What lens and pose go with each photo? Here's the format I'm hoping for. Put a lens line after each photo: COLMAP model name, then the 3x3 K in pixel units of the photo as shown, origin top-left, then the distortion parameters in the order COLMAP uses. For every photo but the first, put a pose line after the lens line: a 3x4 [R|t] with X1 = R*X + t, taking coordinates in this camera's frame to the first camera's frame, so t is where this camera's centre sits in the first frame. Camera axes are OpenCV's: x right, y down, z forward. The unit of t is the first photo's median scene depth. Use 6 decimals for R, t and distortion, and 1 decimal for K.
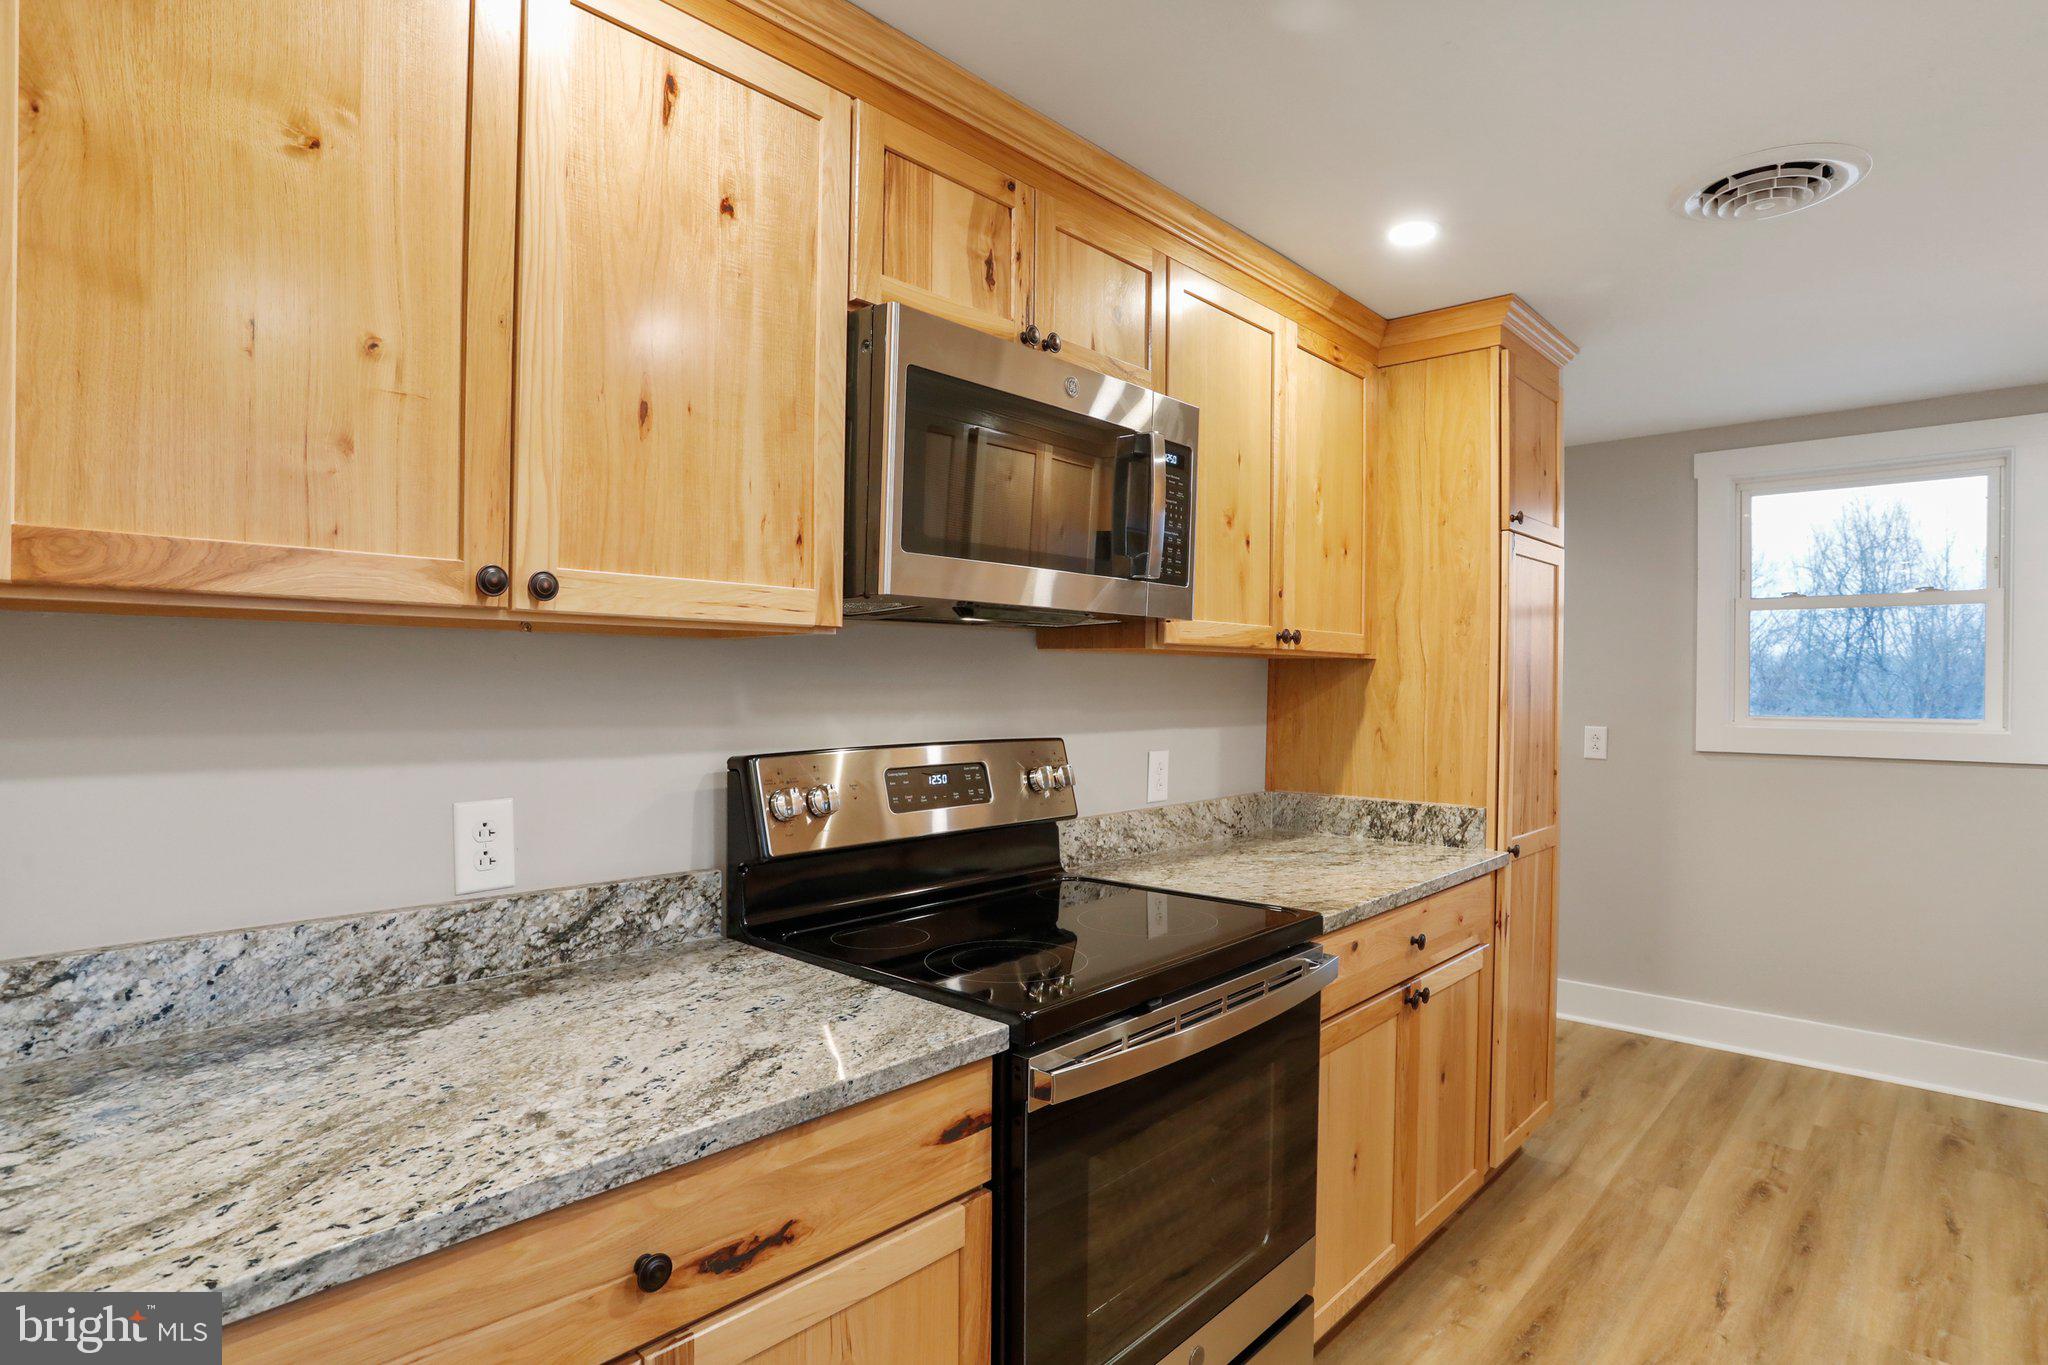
lens RADIAL K [[1071.5, 0, 1033.6], [0, 1071.5, 692.4], [0, 0, 1]] dist [-0.044969, 0.016957]
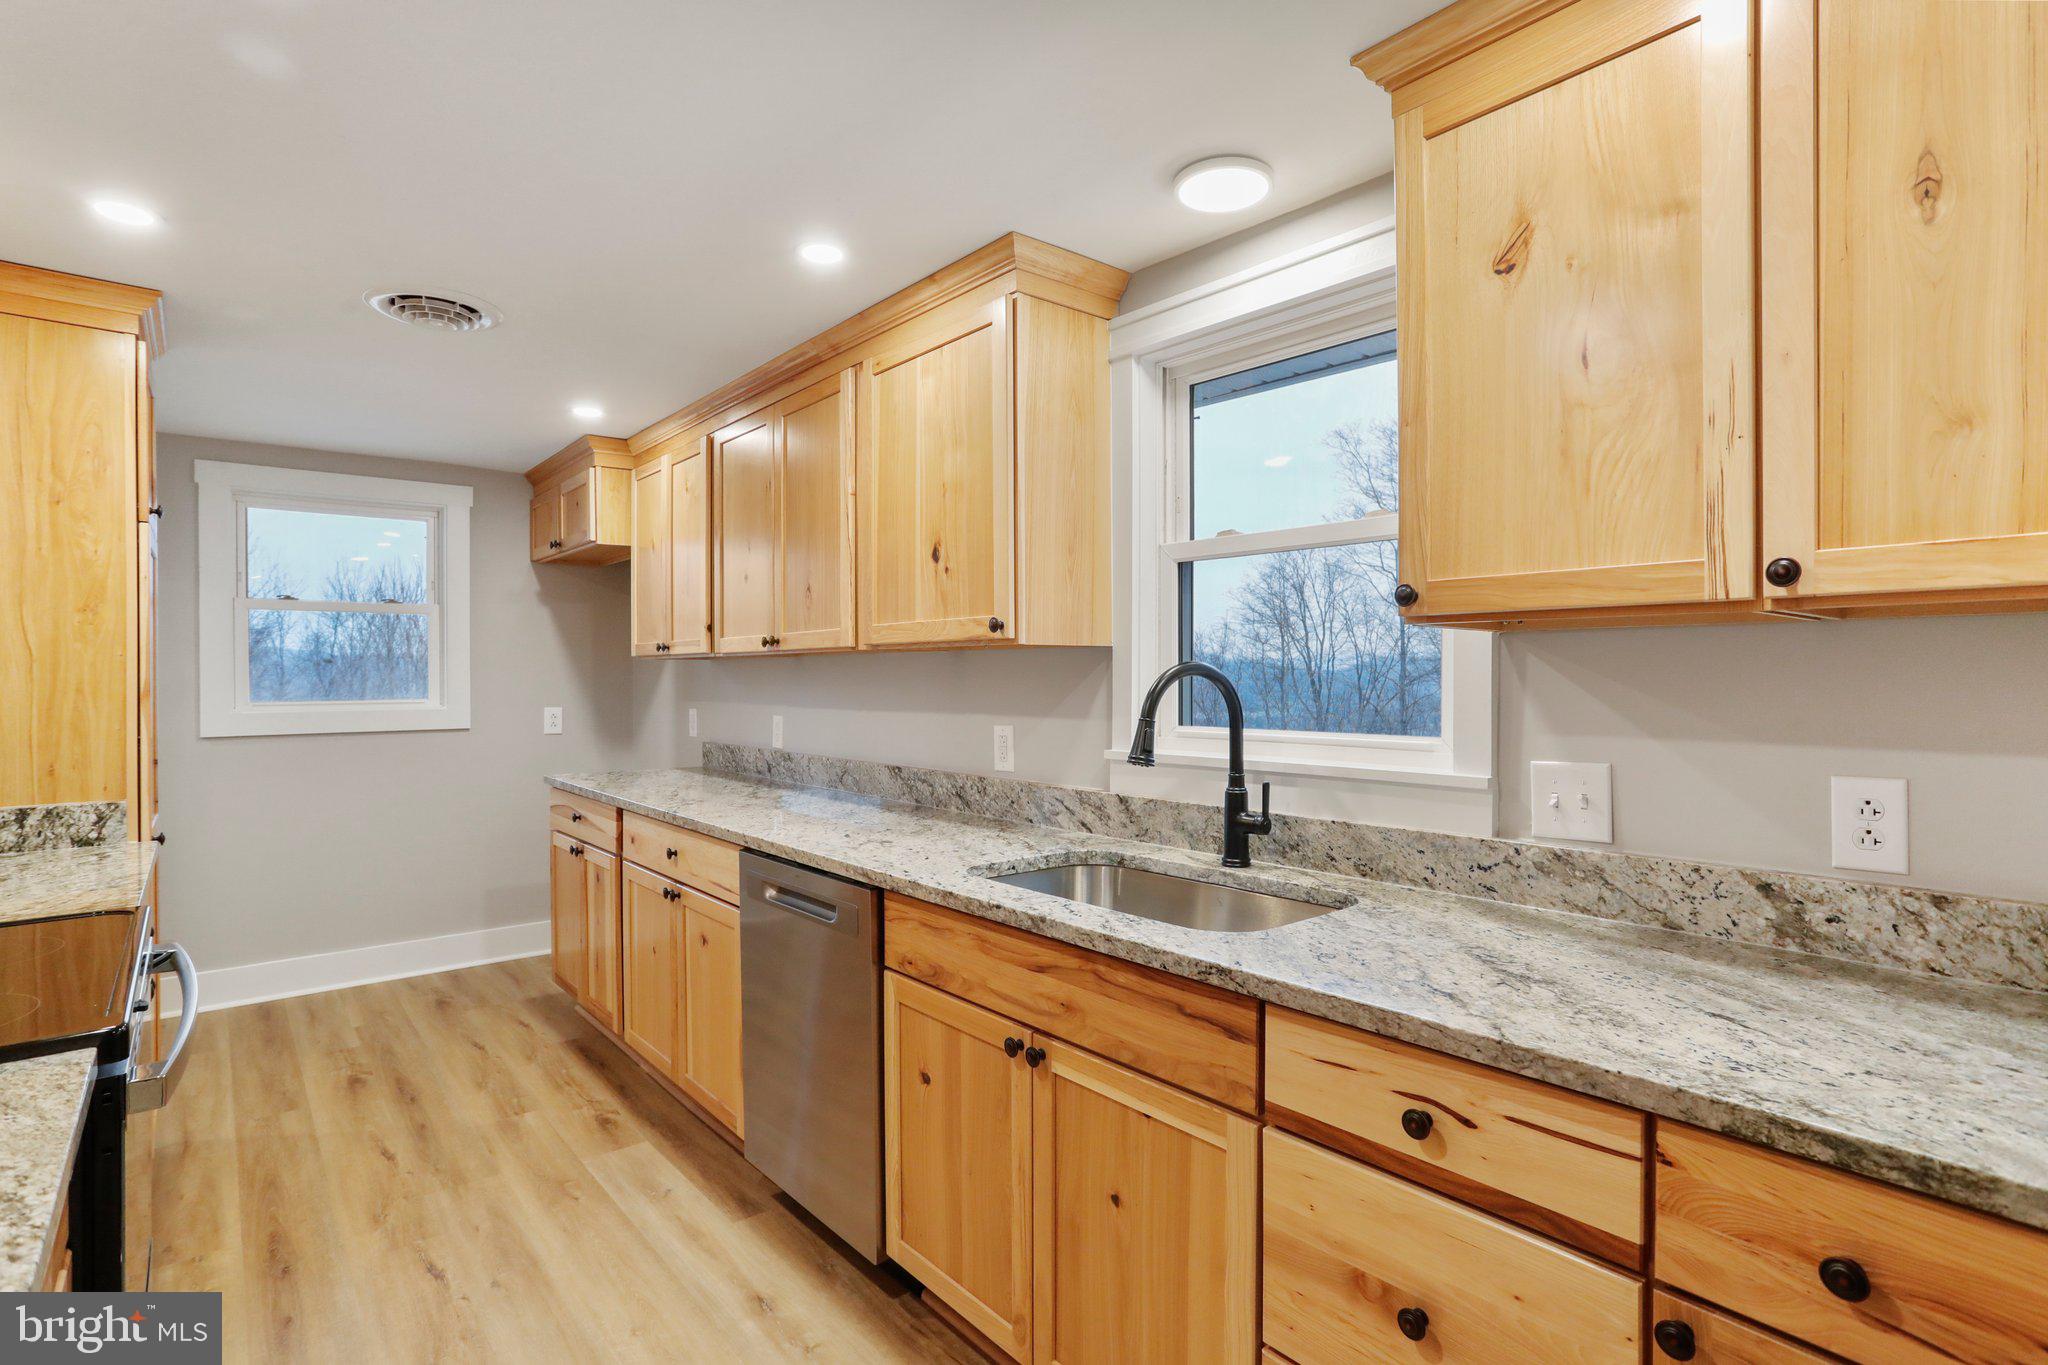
lens RADIAL K [[1009.9, 0, 1028.2], [0, 1009.9, 681.3], [0, 0, 1]] dist [-0.052292, 0.025021]
pose [[0.134678, -0.012618, 0.990809, -0.351158], [0.014474, 0.999837, 0.010766, 0.000281], [-0.990784, 0.012891, 0.134839, 0.045055]]
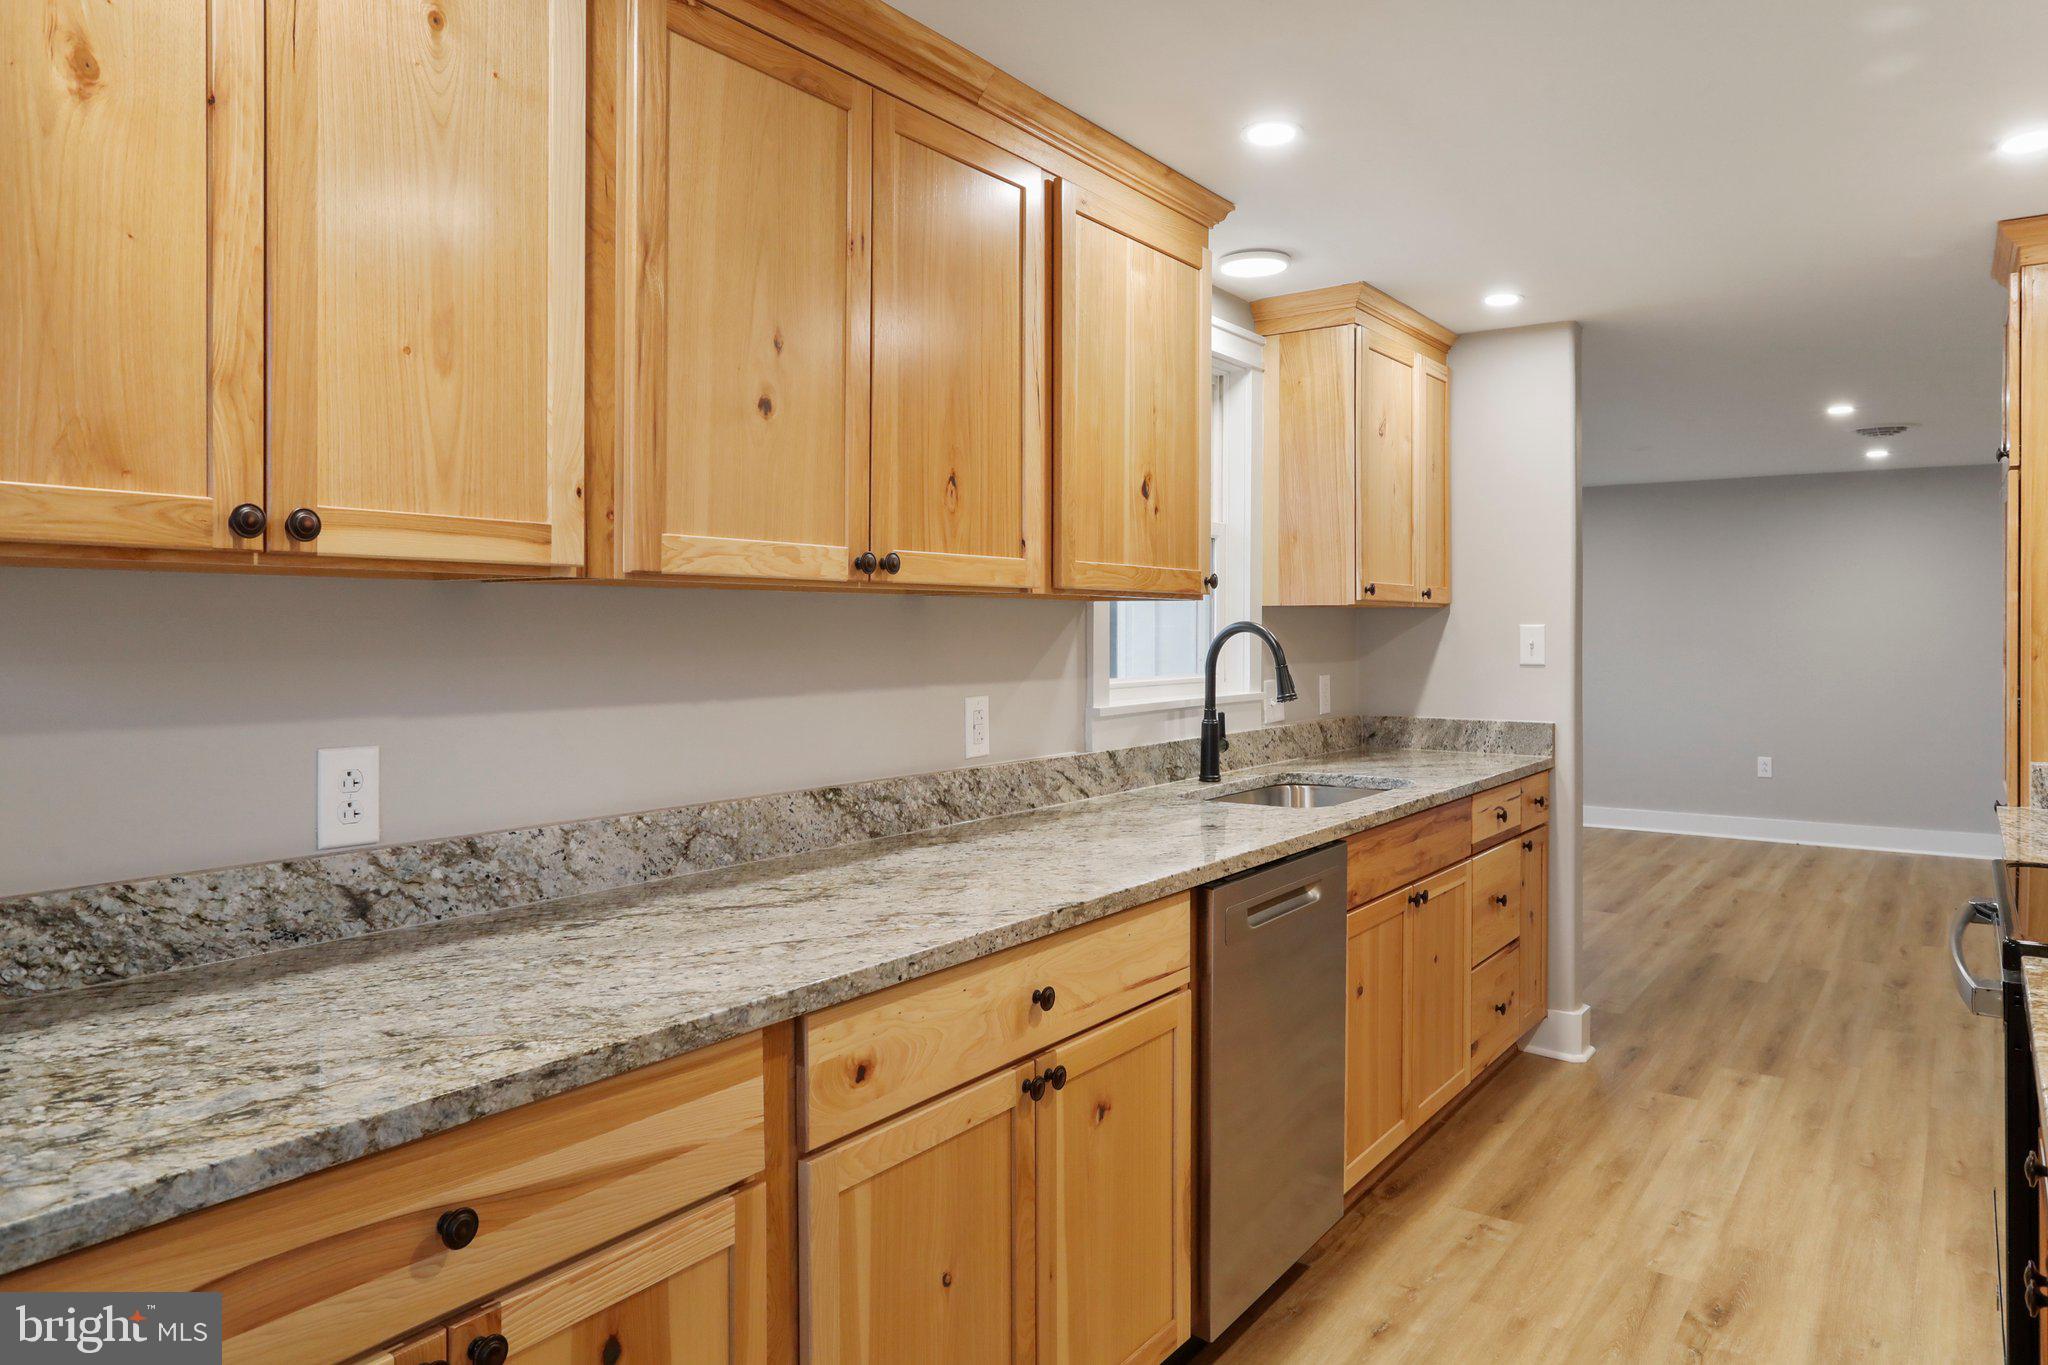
lens RADIAL K [[1406.3, 0, 1067.0], [0, 1406.3, 646.6], [0, 0, 1]] dist [-0.026214, 0.003568]
pose [[-0.986484, -0.000902, -0.163858, 0.753143], [-0.003852, 0.999836, 0.017687, -0.003176], [0.163815, 0.018079, -0.986325, 1.276398]]
